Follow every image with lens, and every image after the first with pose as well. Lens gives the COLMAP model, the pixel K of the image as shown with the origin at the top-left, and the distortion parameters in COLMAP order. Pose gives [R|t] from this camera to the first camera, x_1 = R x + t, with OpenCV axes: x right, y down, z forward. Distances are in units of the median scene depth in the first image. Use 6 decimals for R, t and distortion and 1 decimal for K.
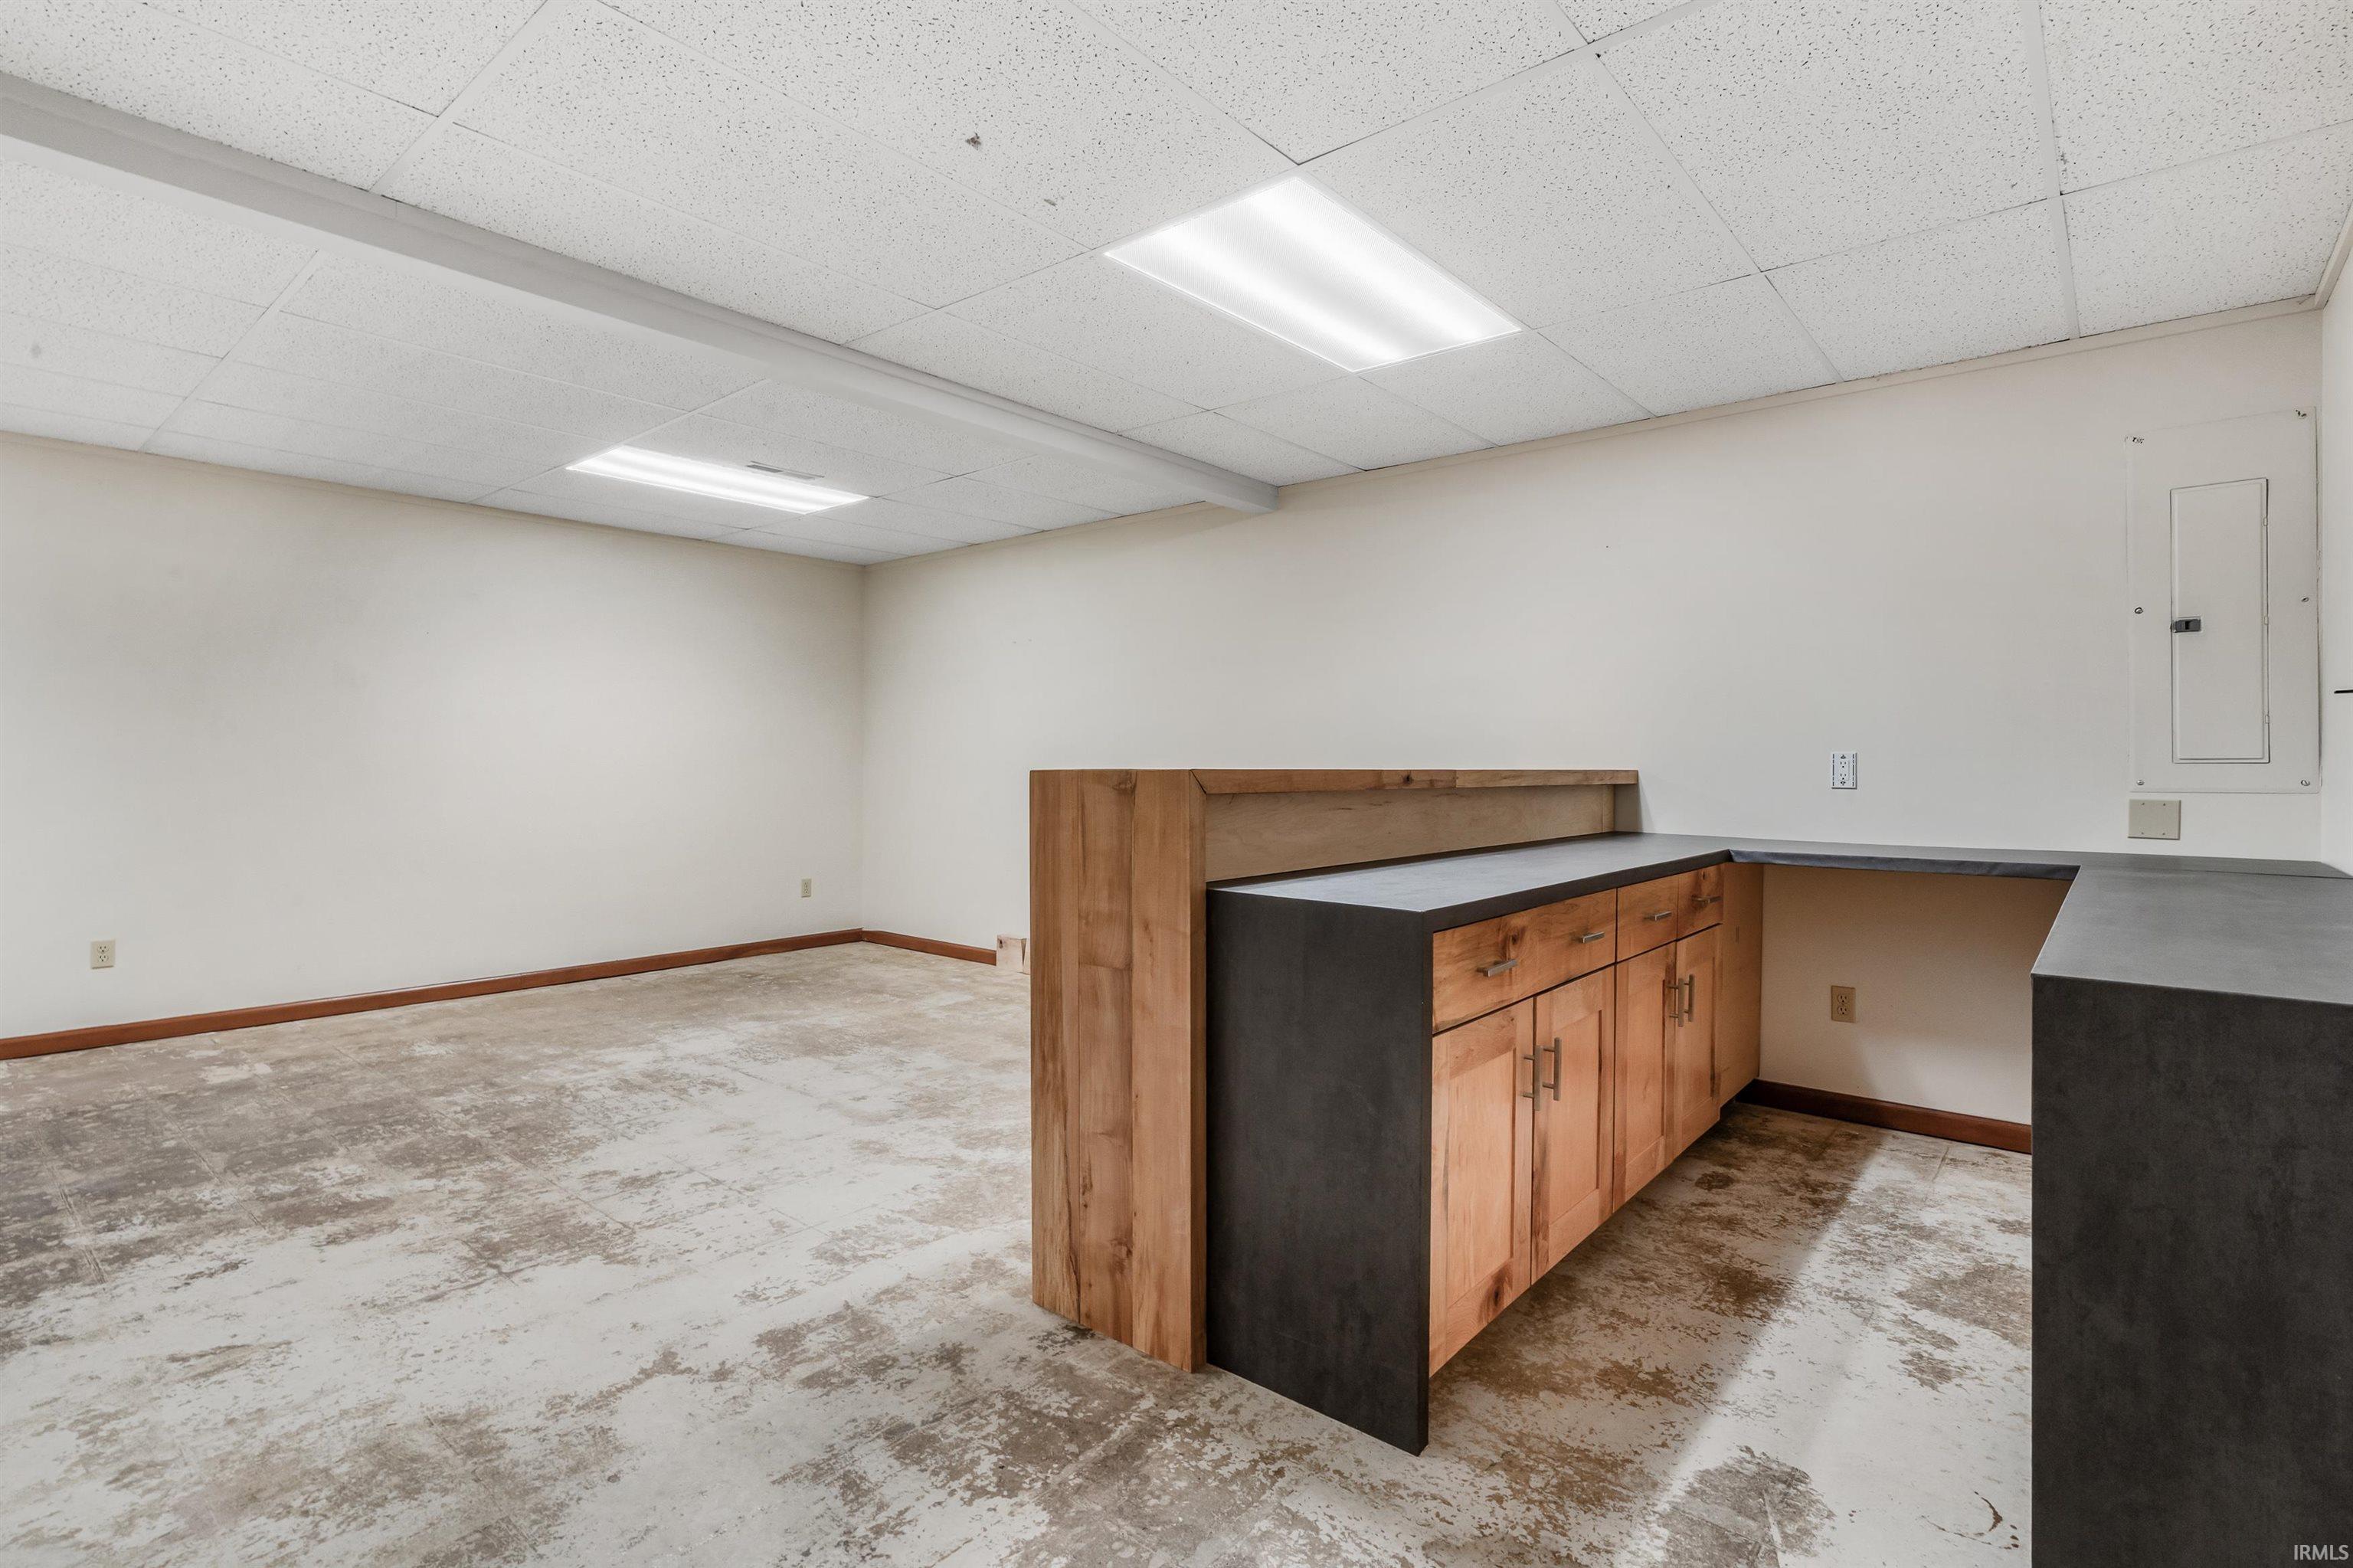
lens RADIAL K [[1109.2, 0, 1181.6], [0, 1109.2, 772.1], [0, 0, 1]] dist [0.000804, 0.000932]
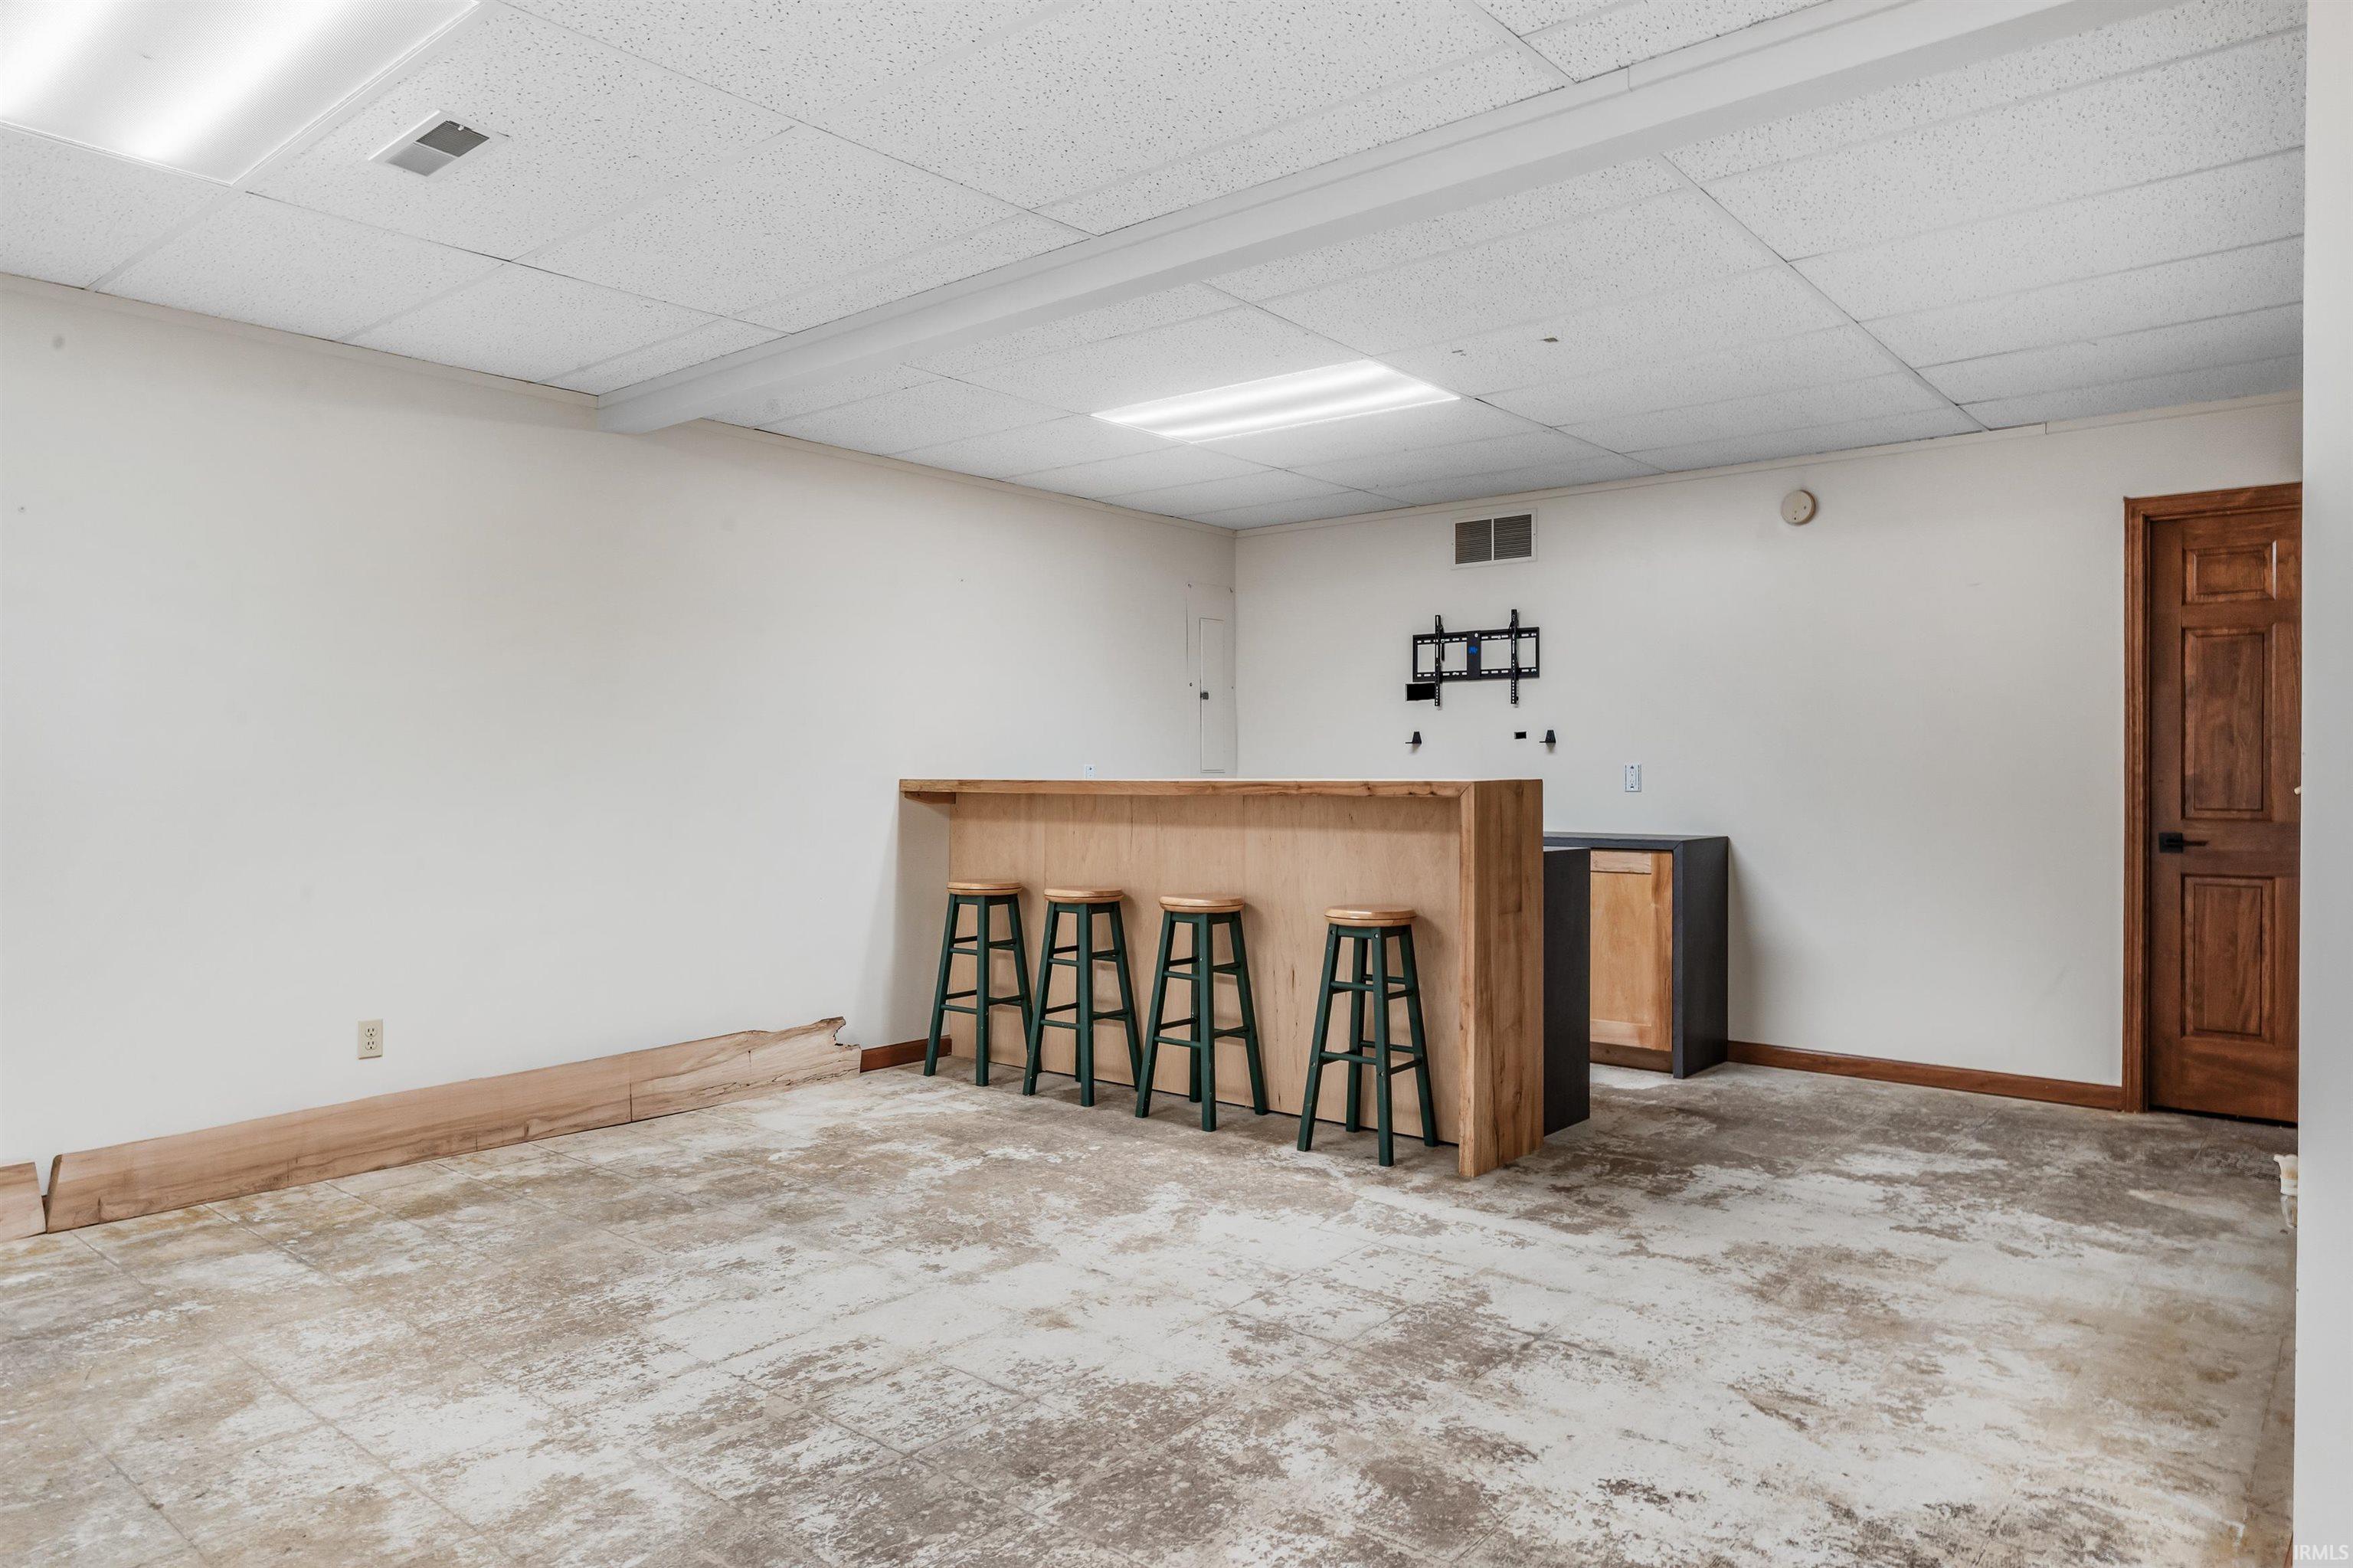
lens RADIAL K [[1481.0, 0, 1179.5], [0, 1481.0, 783.7], [0, 0, 1]] dist [0.010347, 0.000836]
pose [[-0.011927, -0.008508, 0.999893, -1.609990], [0.004065, 0.999955, 0.008557, -0.011412], [-0.999921, 0.004167, -0.011891, 1.157256]]
